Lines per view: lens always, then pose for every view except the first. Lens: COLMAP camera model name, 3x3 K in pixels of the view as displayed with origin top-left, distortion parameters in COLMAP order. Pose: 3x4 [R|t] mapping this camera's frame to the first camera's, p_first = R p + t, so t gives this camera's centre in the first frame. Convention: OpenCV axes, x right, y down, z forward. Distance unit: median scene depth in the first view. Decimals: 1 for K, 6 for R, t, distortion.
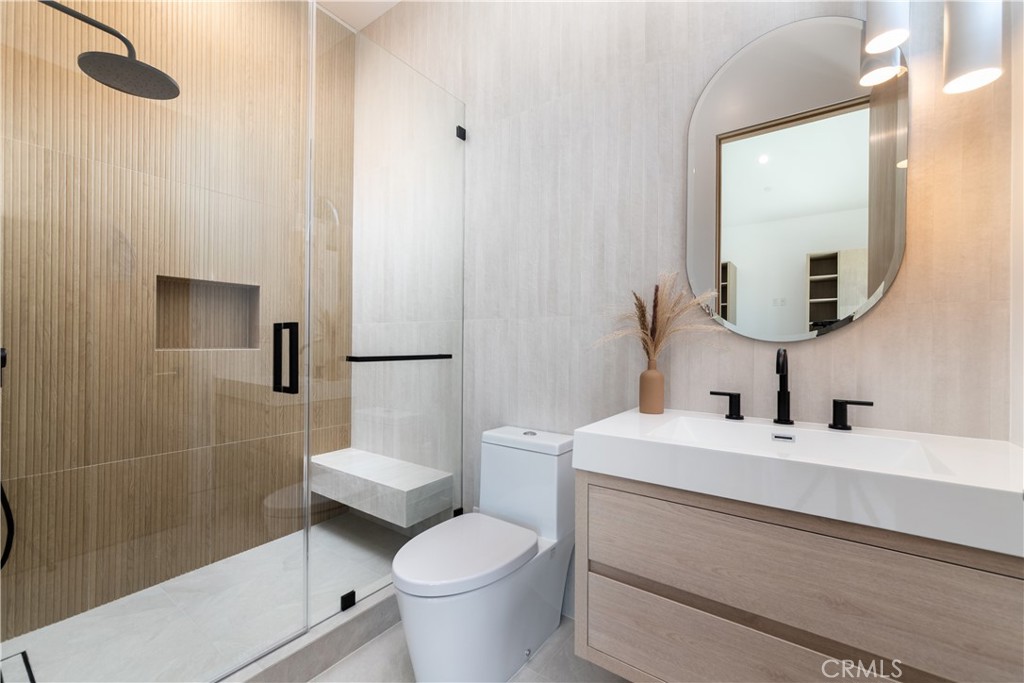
lens RADIAL K [[412.1, 0, 518.5], [0, 412.1, 339.0], [0, 0, 1]] dist [0.000030, -0.000243]
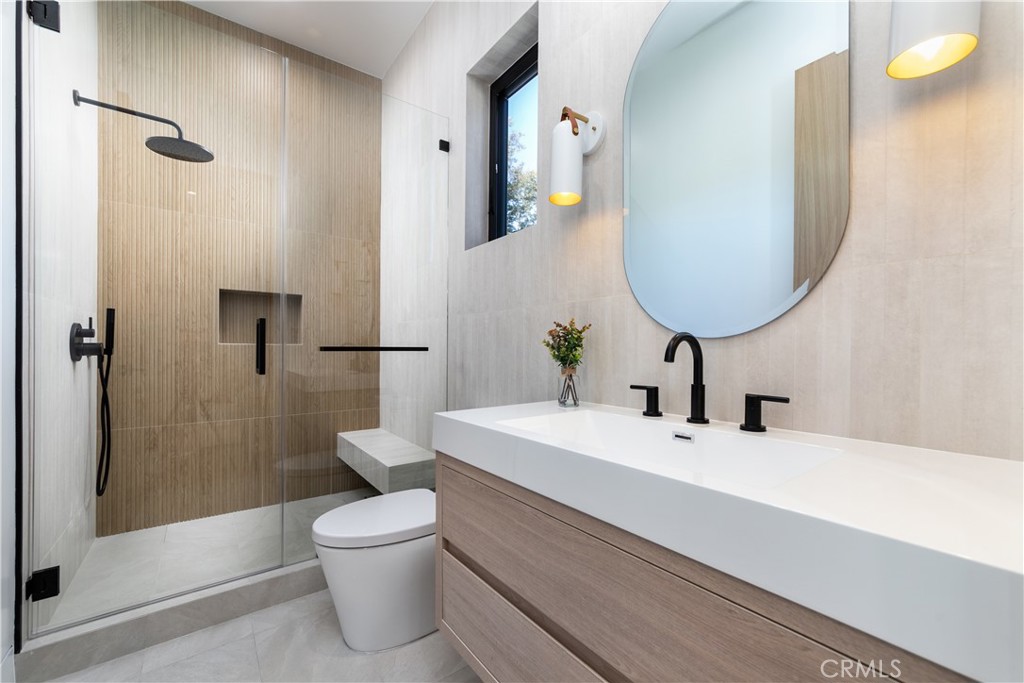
lens RADIAL K [[412.1, 0, 512.5], [0, 412.1, 351.7], [0, 0, 1]] dist [0.000030, -0.000243]
pose [[0.929543, 0.001372, -0.368712, 0.570741], [-0.000479, 0.999997, 0.002513, 0.055592], [0.368714, -0.002160, 0.929540, 0.069609]]
